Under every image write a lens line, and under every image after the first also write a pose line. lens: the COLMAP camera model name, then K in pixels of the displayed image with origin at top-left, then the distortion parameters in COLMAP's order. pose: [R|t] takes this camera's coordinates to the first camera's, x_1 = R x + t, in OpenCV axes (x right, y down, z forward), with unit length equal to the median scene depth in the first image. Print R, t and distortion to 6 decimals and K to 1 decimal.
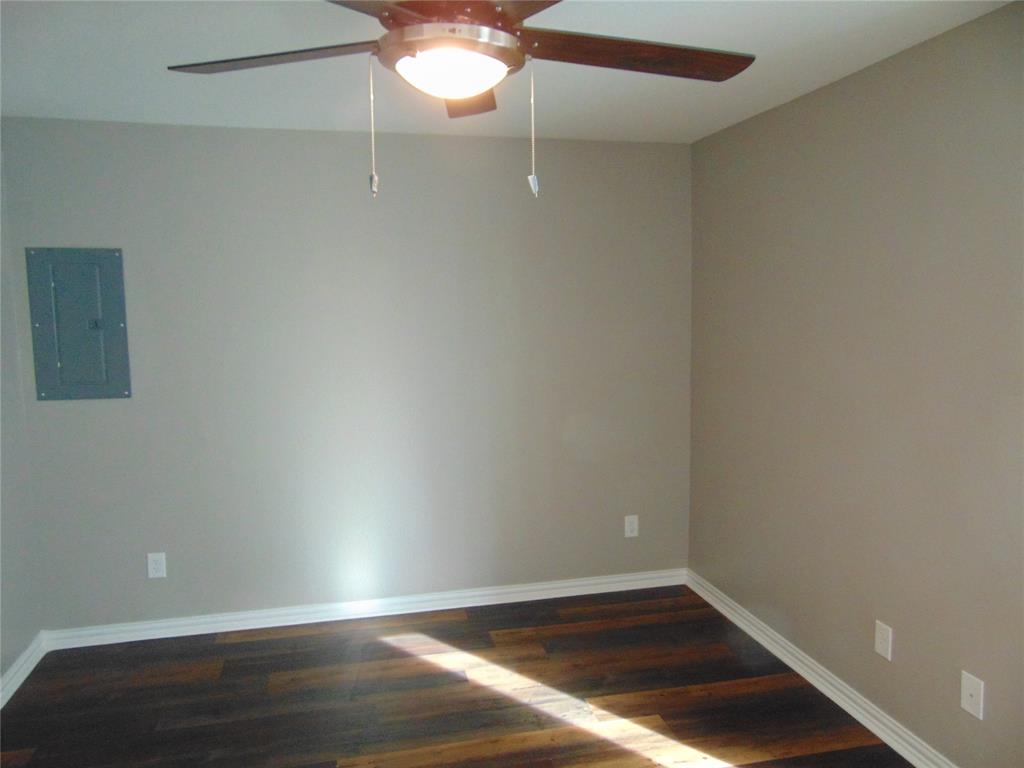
lens RADIAL K [[759.0, 0, 512.0], [0, 759.0, 384.0], [0, 0, 1]] dist [-0.000124, 0.000907]
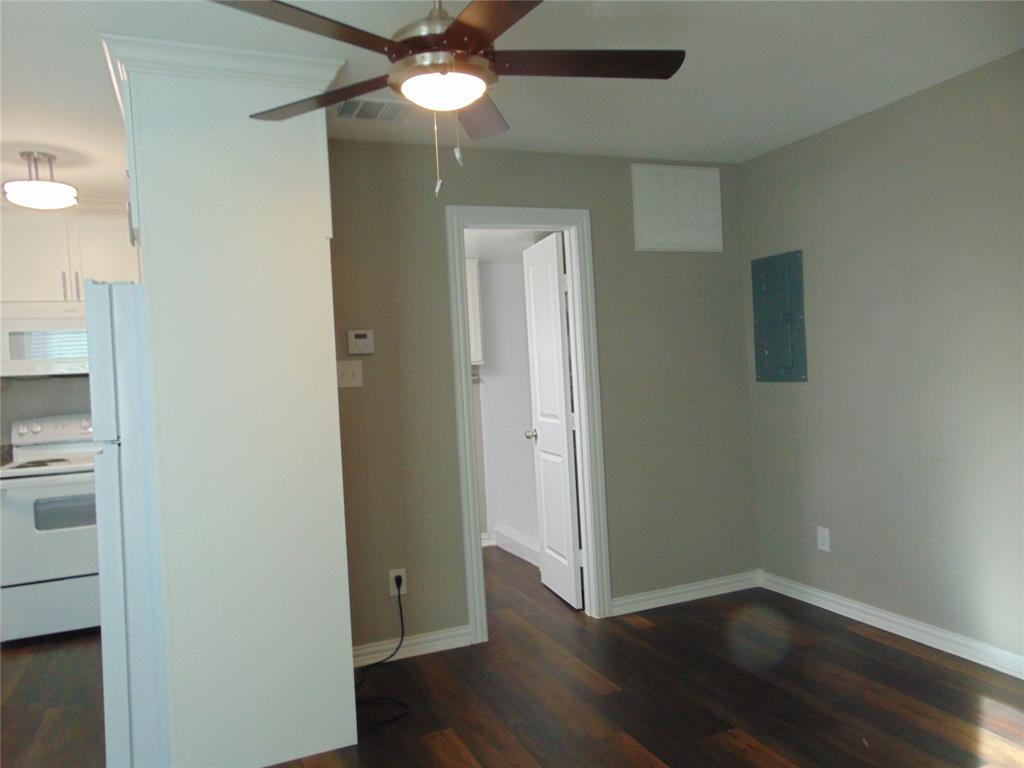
lens RADIAL K [[765.3, 0, 512.0], [0, 765.3, 384.0], [0, 0, 1]] dist [0.002293, 0.010466]
pose [[0.158134, 0.020914, -0.987196, 0.555572], [-0.063622, 0.997914, 0.010950, 0.037788], [0.985366, 0.061075, 0.159135, 0.398504]]
